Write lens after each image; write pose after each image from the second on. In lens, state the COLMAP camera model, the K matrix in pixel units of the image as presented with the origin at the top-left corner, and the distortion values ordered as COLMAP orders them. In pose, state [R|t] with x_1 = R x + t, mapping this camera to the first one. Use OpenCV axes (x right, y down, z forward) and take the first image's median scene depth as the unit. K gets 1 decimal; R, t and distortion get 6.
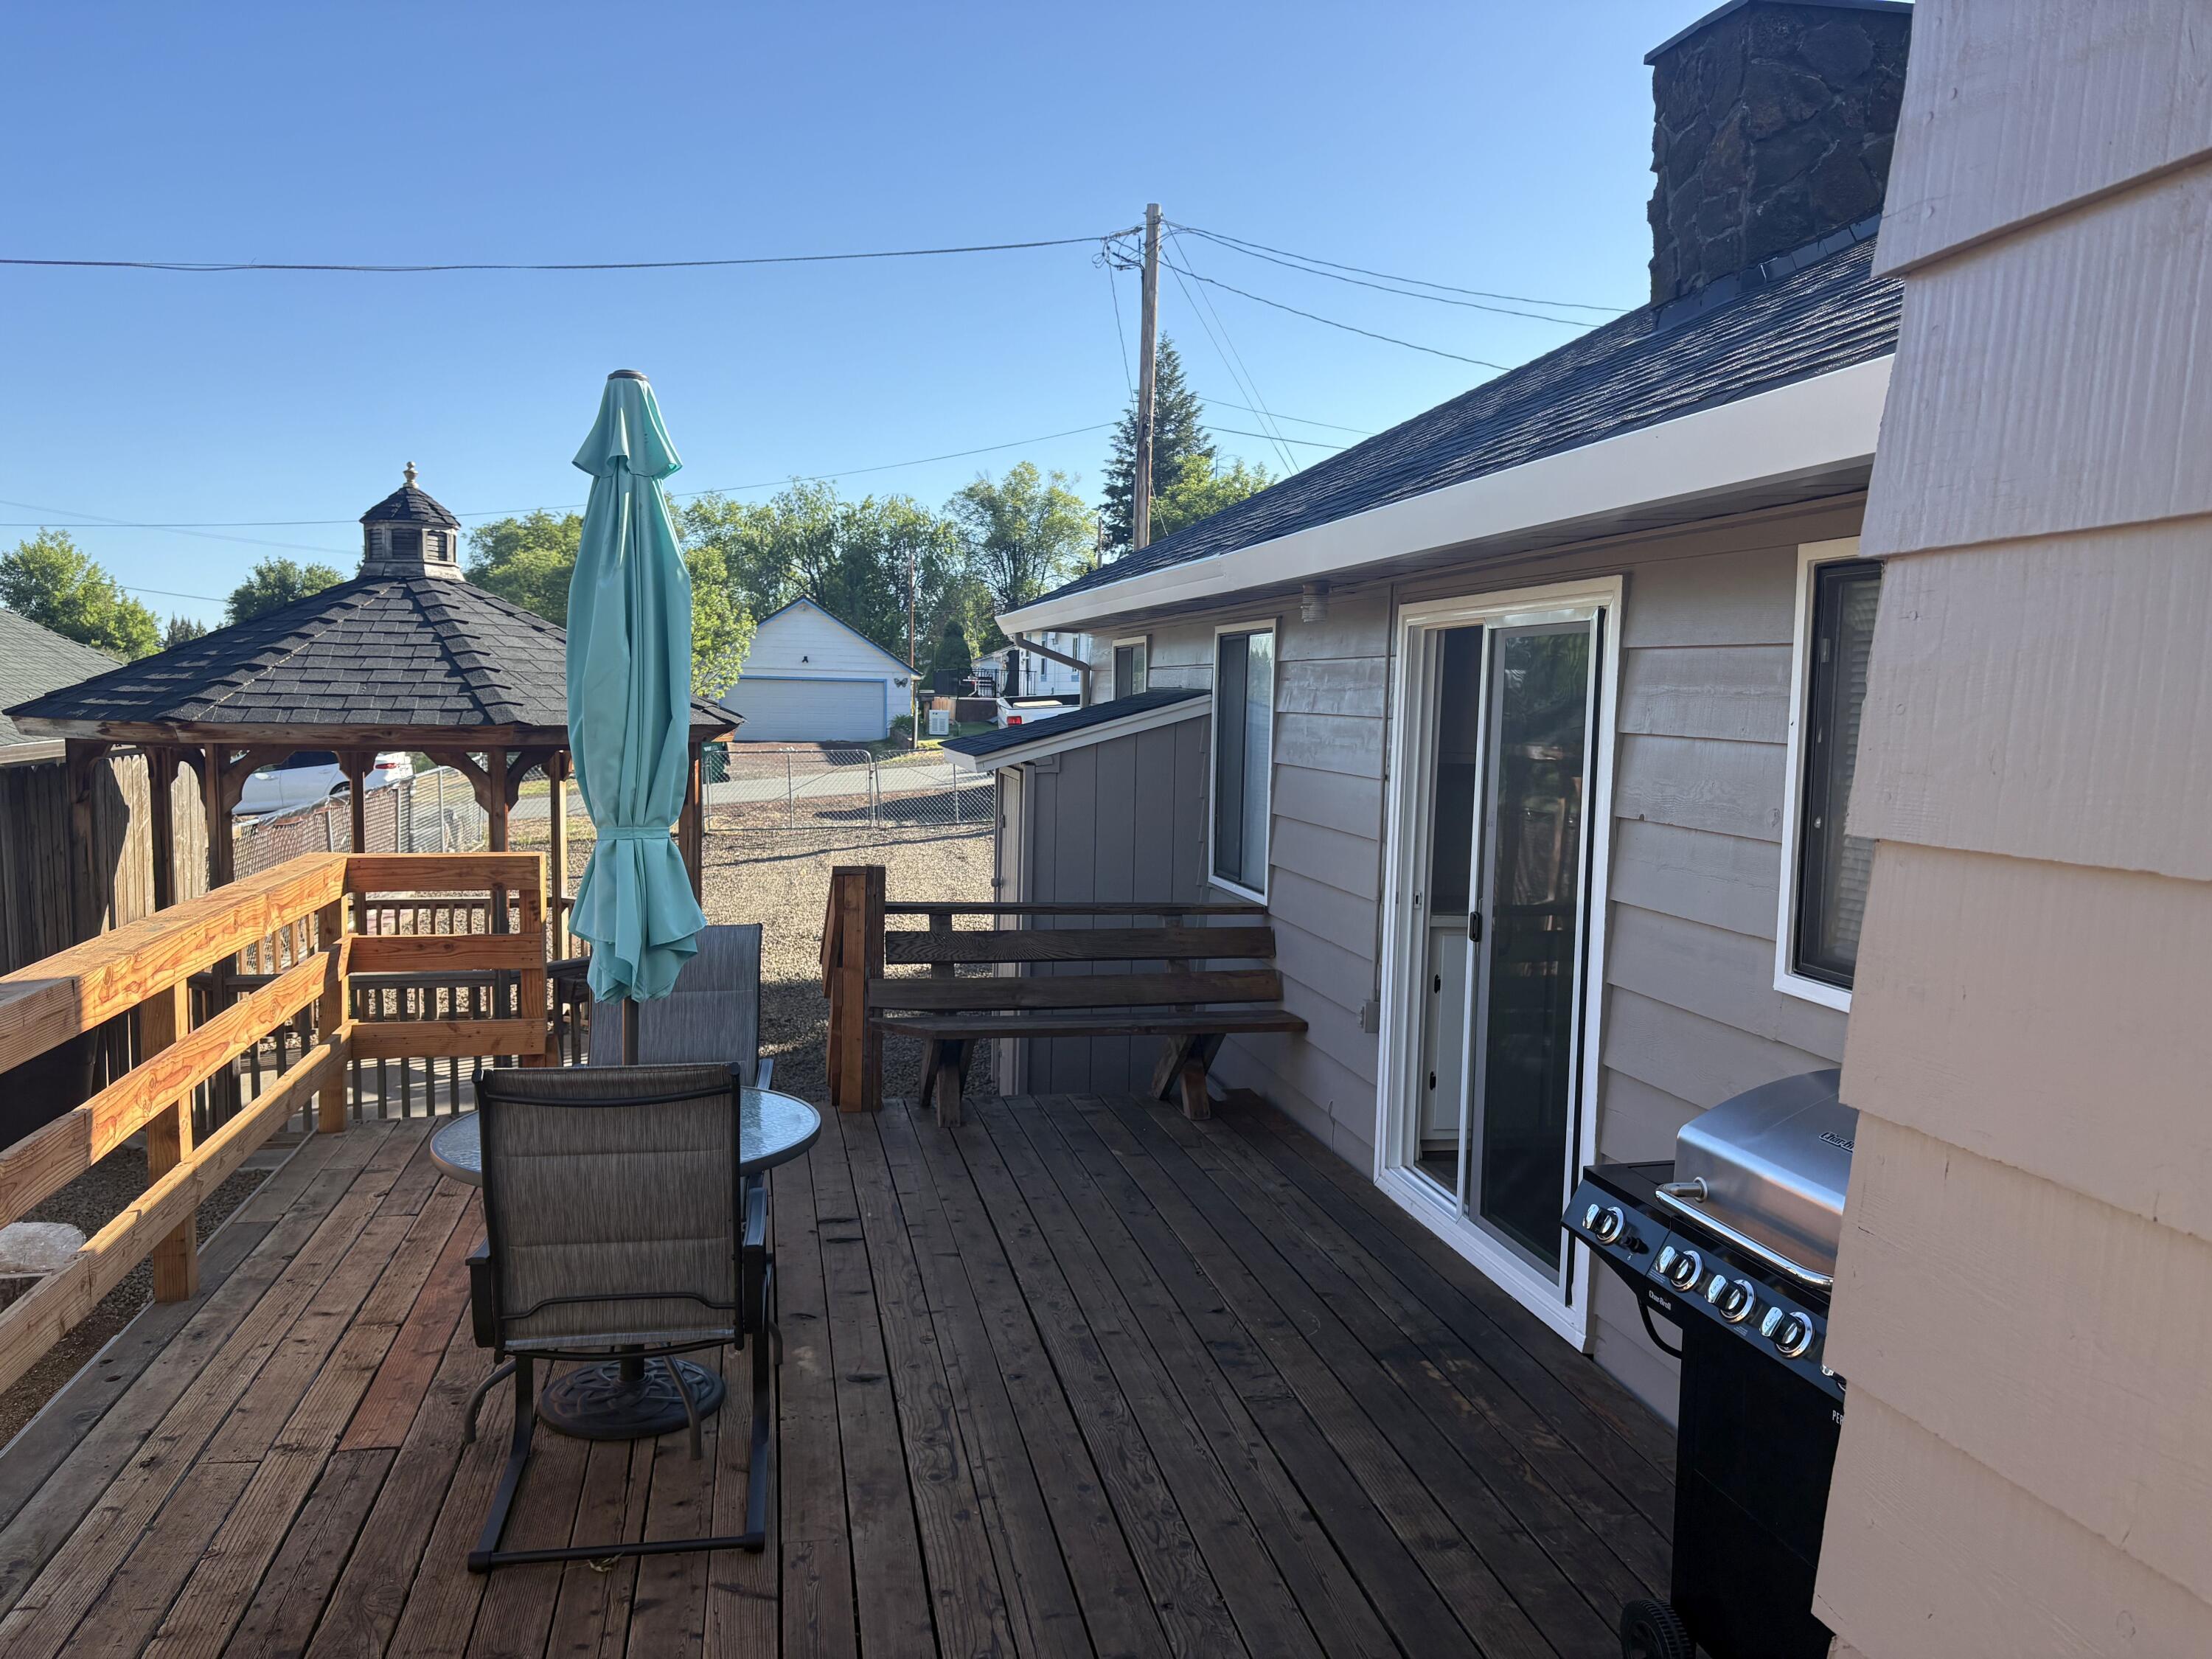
lens RADIAL K [[1649.4, 0, 1092.2], [0, 1649.4, 831.4], [0, 0, 1]] dist [0.049737, -0.055993]
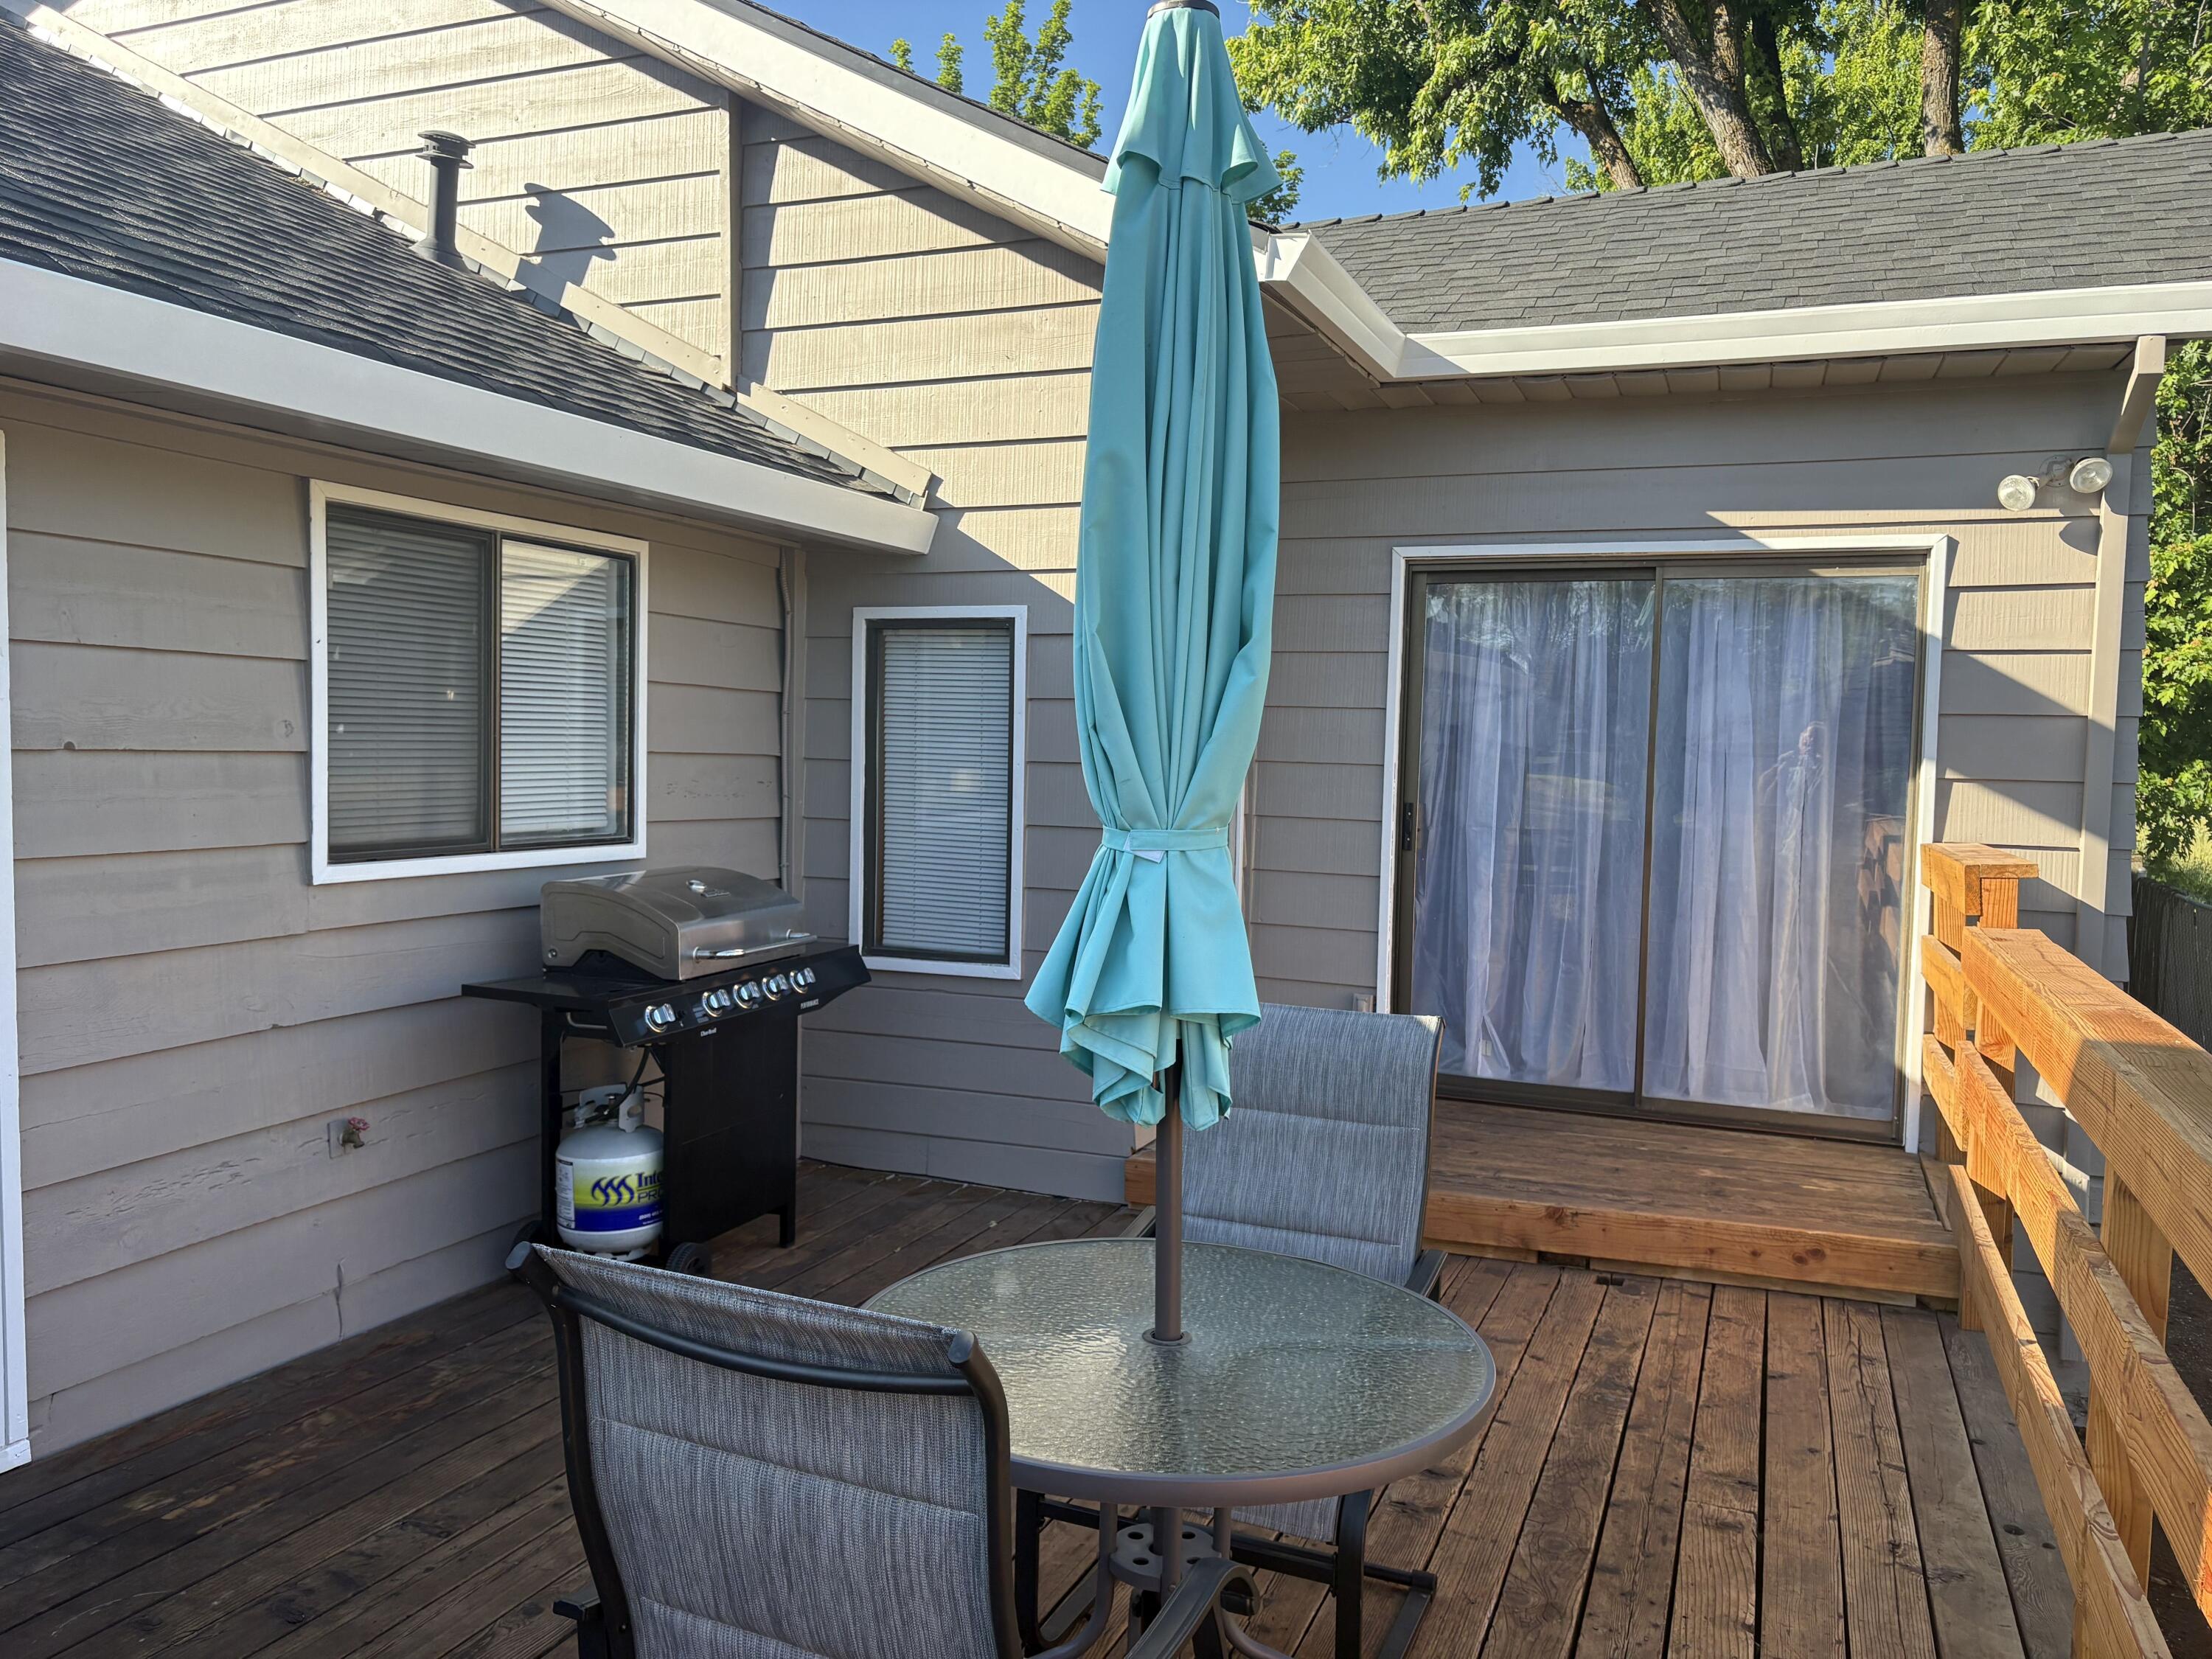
lens RADIAL K [[1649.4, 0, 1092.2], [0, 1649.4, 831.4], [0, 0, 1]] dist [0.049737, -0.055993]
pose [[-0.829445, -0.066653, 0.554598, -0.559428], [0.011992, 0.990502, 0.136975, -0.075613], [-0.558460, 0.120264, -0.820767, 1.449234]]
